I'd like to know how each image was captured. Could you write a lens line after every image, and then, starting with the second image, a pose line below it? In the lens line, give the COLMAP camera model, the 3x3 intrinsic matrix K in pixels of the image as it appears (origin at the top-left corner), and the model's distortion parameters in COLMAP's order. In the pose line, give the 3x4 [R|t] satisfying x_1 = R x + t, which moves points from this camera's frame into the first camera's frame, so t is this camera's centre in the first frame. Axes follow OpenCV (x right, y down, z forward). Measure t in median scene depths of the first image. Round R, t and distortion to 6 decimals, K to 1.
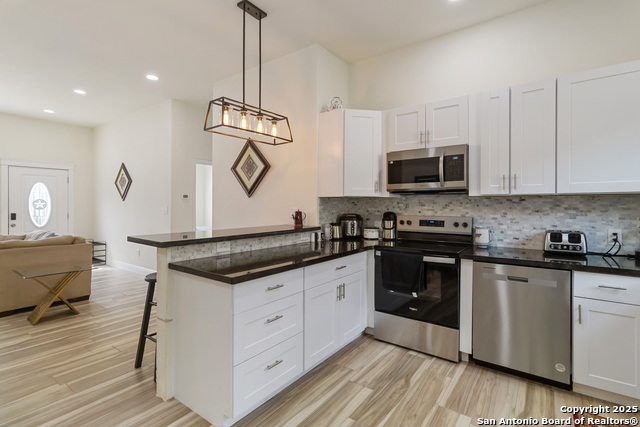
lens RADIAL K [[304.7, 0, 323.9], [0, 304.7, 204.5], [0, 0, 1]] dist [0.002110, 0.000838]
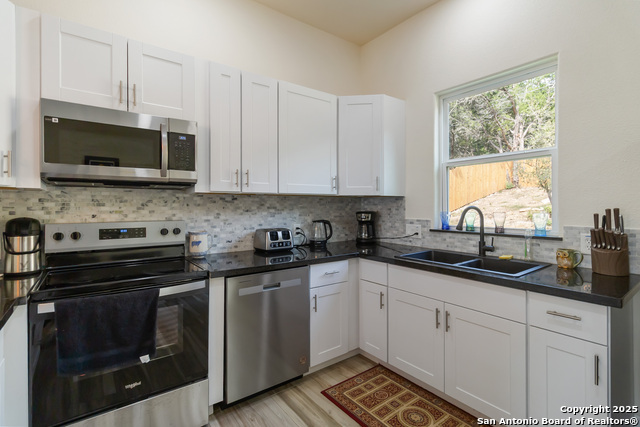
lens RADIAL K [[304.7, 0, 323.9], [0, 304.7, 204.5], [0, 0, 1]] dist [0.002110, 0.000838]
pose [[0.285517, -0.001261, 0.958373, -0.149381], [-0.001693, 0.999997, 0.001821, 0.000104], [-0.958372, -0.002143, 0.285514, 0.470464]]
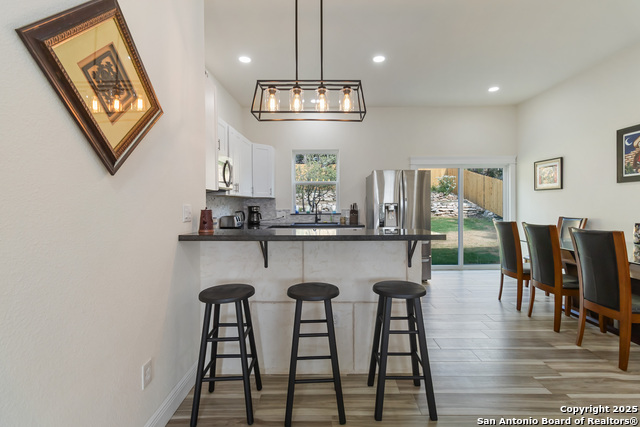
lens RADIAL K [[299.7, 0, 324.2], [0, 299.7, 206.9], [0, 0, 1]] dist [0.000736, 0.000391]
pose [[-0.579323, -0.006712, 0.815070, -0.899083], [0.001401, 0.999956, 0.009231, 0.014092], [-0.815097, 0.006489, -0.579288, 1.400498]]
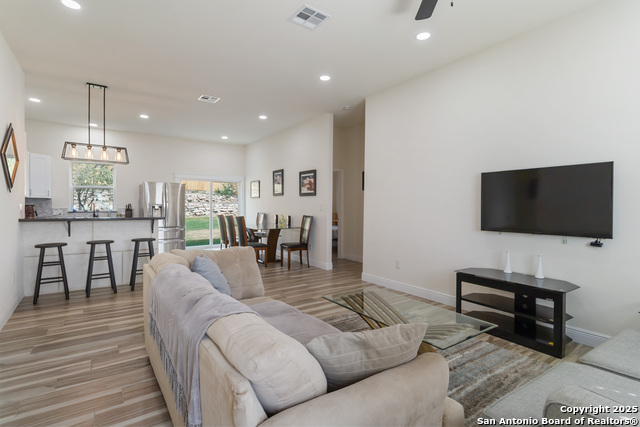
lens RADIAL K [[313.6, 0, 320.0], [0, 313.6, 213.5], [0, 0, 1]] dist [0.002674, 0.000231]
pose [[-0.945670, -0.017714, 0.324646, -1.905566], [-0.010931, 0.999682, 0.022705, 0.012879], [-0.324945, 0.017923, -0.945563, 2.174768]]
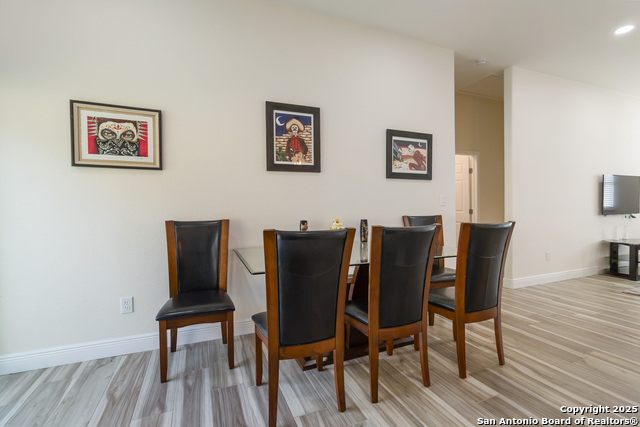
lens RADIAL K [[298.0, 0, 325.6], [0, 298.0, 214.9], [0, 0, 1]] dist [0.001458, -0.000046]
pose [[-0.513967, 0.024145, -0.857470, 0.174020], [0.008167, 0.999696, 0.023255, 0.049988], [0.857771, 0.004950, -0.514008, 0.293791]]
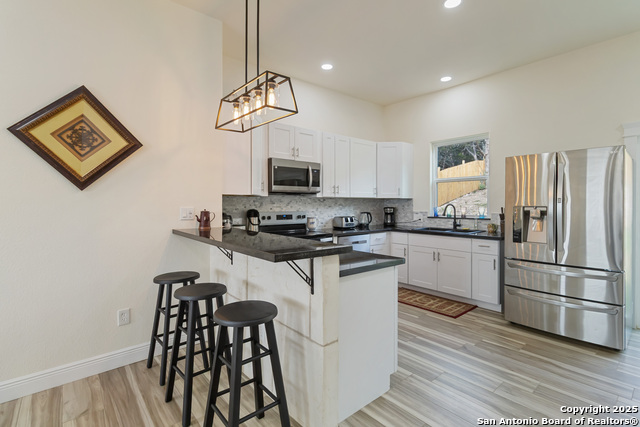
lens RADIAL K [[304.7, 0, 323.9], [0, 304.7, 204.5], [0, 0, 1]] dist [0.002110, 0.000838]
pose [[0.230607, -0.006692, 0.973024, -0.974055], [-0.002413, 0.999969, 0.007450, -0.002728], [-0.973044, -0.004066, 0.230584, 0.600181]]
